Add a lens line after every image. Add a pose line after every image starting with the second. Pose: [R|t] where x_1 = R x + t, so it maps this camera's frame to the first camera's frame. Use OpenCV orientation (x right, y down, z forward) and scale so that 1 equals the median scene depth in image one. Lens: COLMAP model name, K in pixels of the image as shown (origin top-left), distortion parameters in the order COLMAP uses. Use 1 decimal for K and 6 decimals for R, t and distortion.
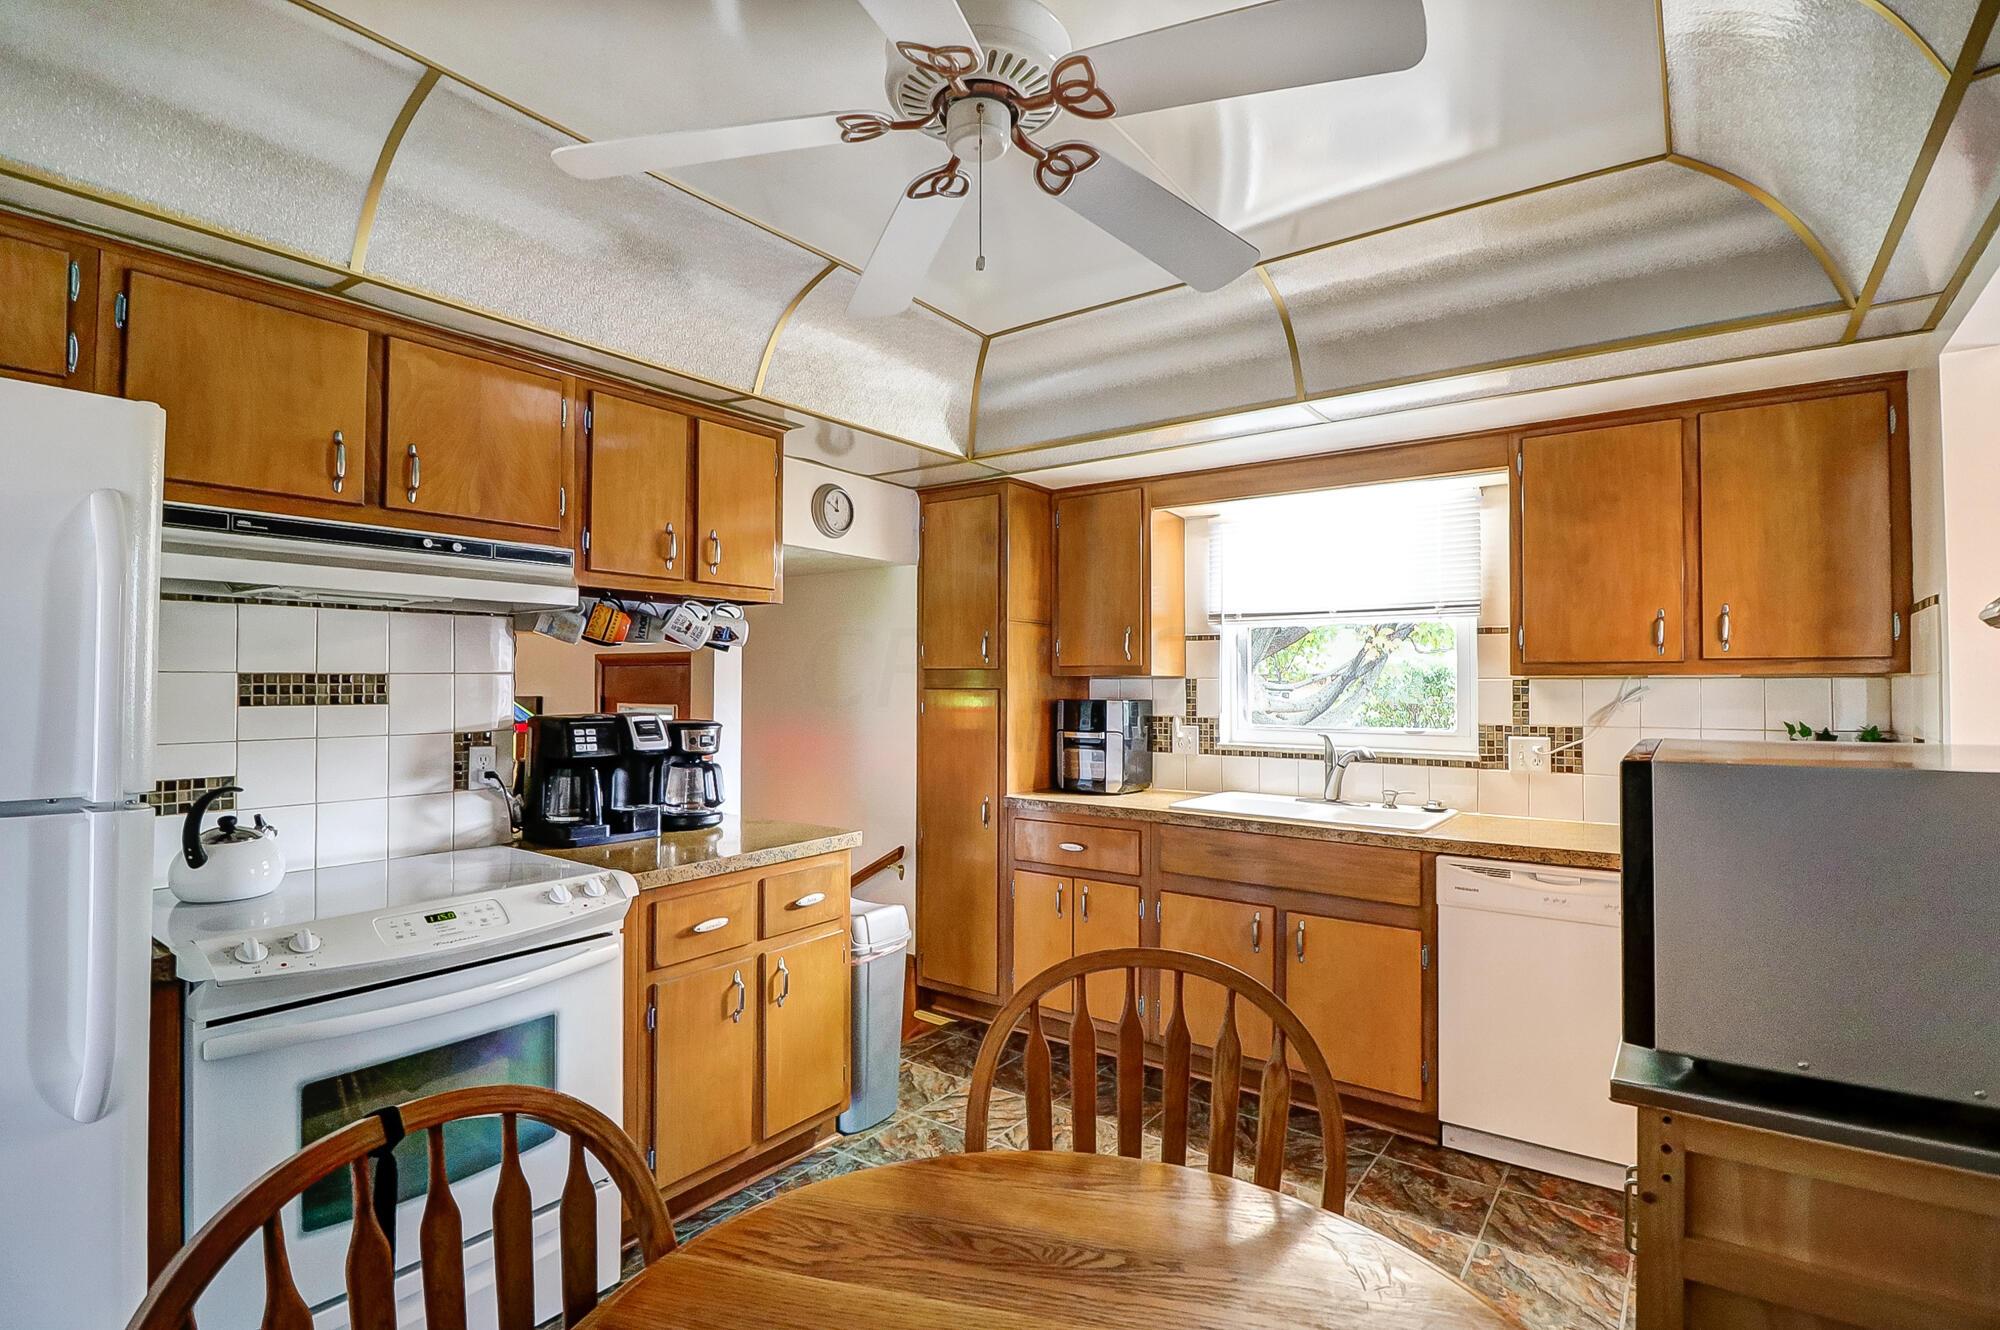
lens RADIAL K [[952.3, 0, 988.8], [0, 952.3, 666.7], [0, 0, 1]] dist [0.000172, -0.009693]
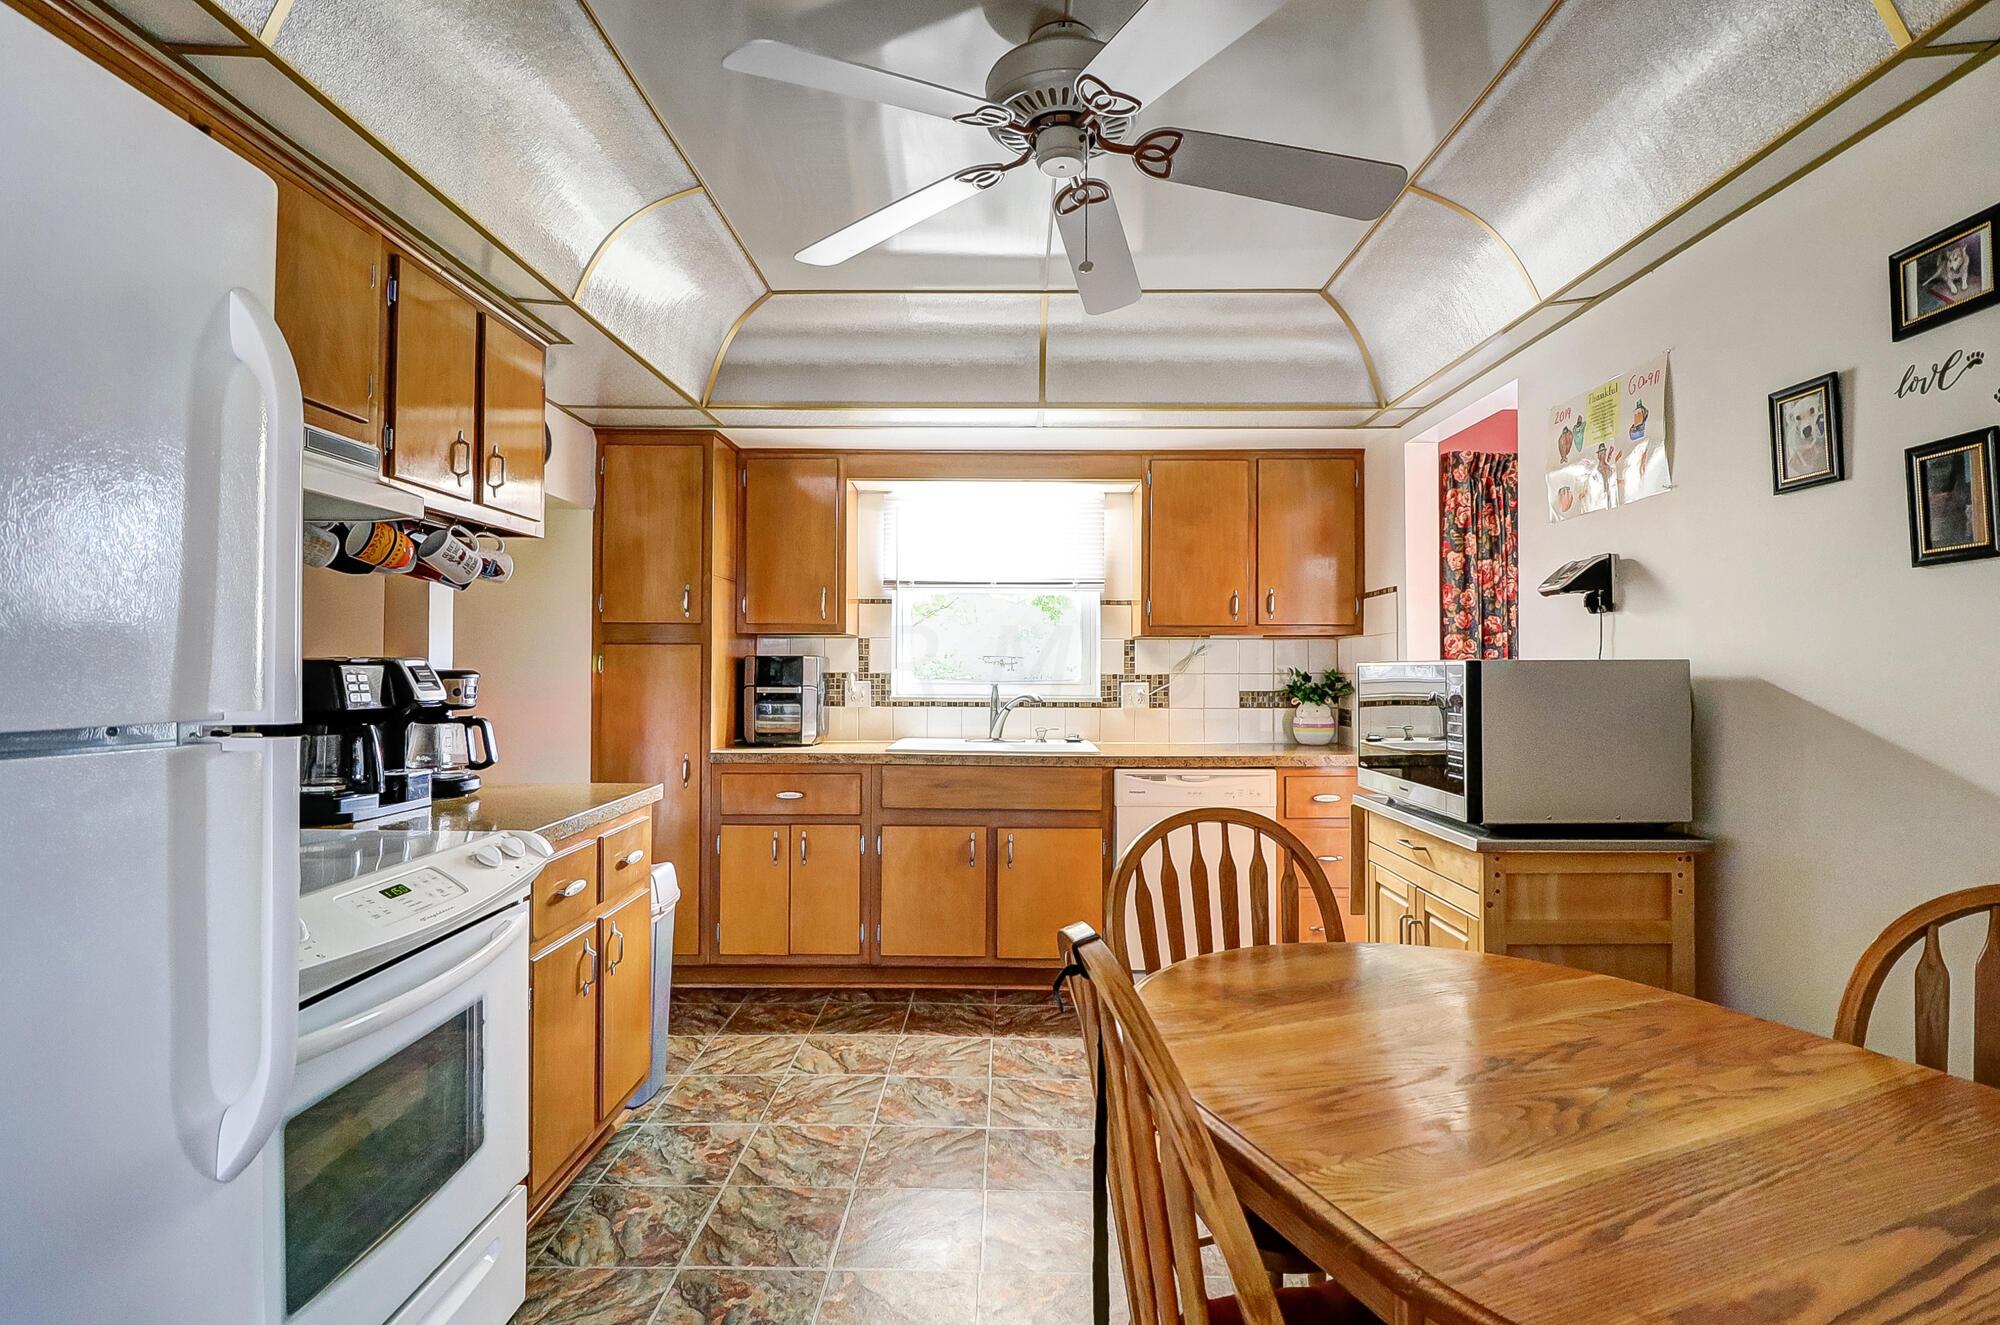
lens RADIAL K [[939.7, 0, 997.1], [0, 939.7, 655.4], [0, 0, 1]] dist [-0.000311, -0.012572]
pose [[0.810584, 0.007474, 0.585574, -0.364493], [-0.011975, 0.999921, 0.003814, 0.032651], [-0.585499, -0.010104, 0.810610, 0.039409]]
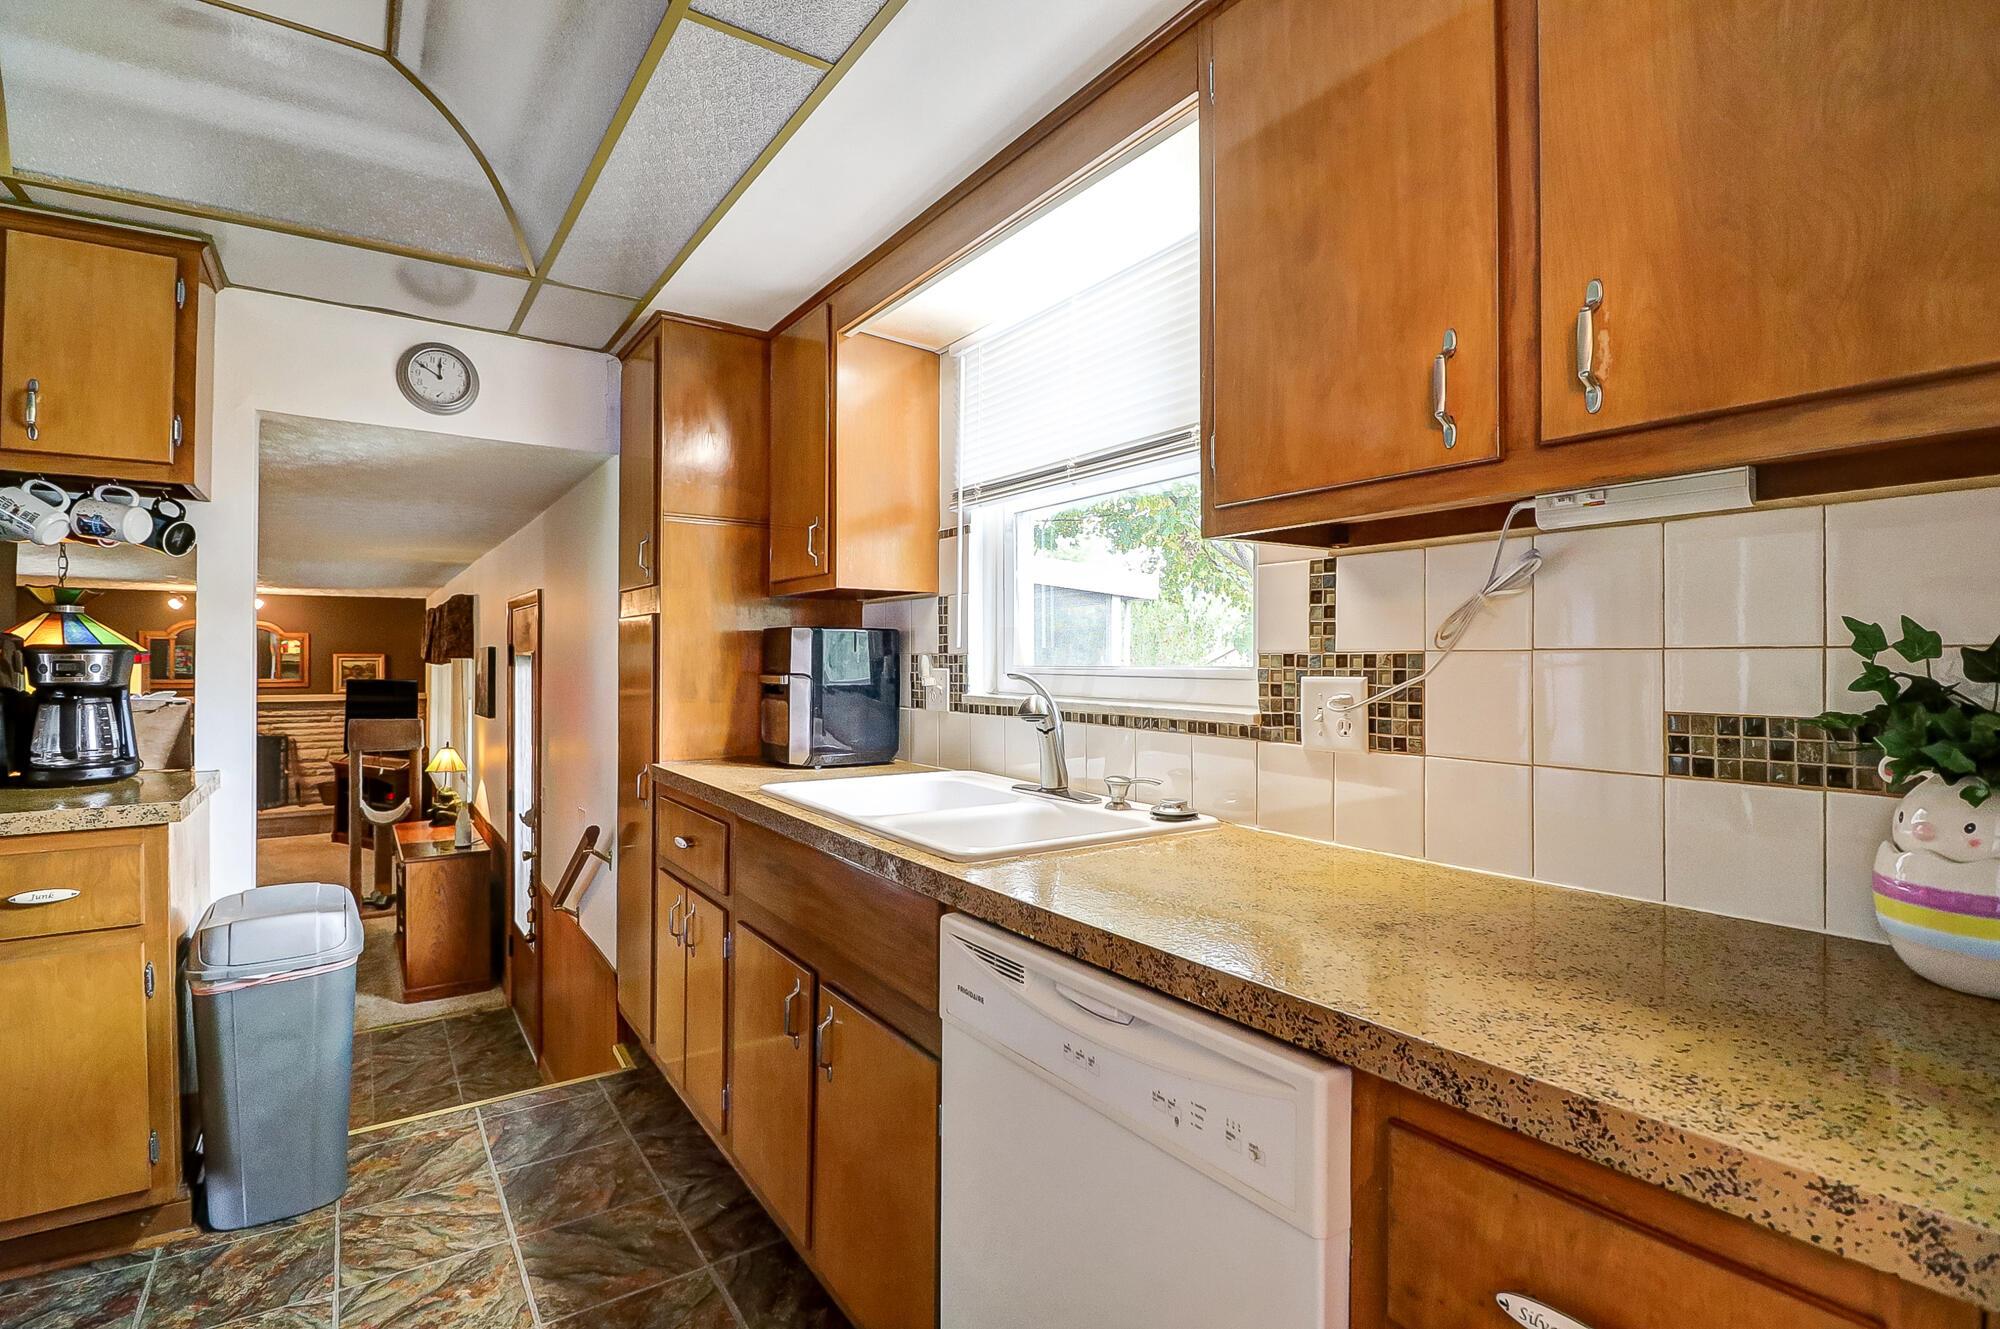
lens RADIAL K [[939.7, 0, 997.1], [0, 939.7, 657.4], [0, 0, 1]] dist [-0.000311, -0.012572]
pose [[0.947952, -0.000853, -0.318413, 0.555475], [0.005627, 0.999885, 0.014074, 0.056481], [0.318365, -0.015133, 0.947848, 0.491213]]
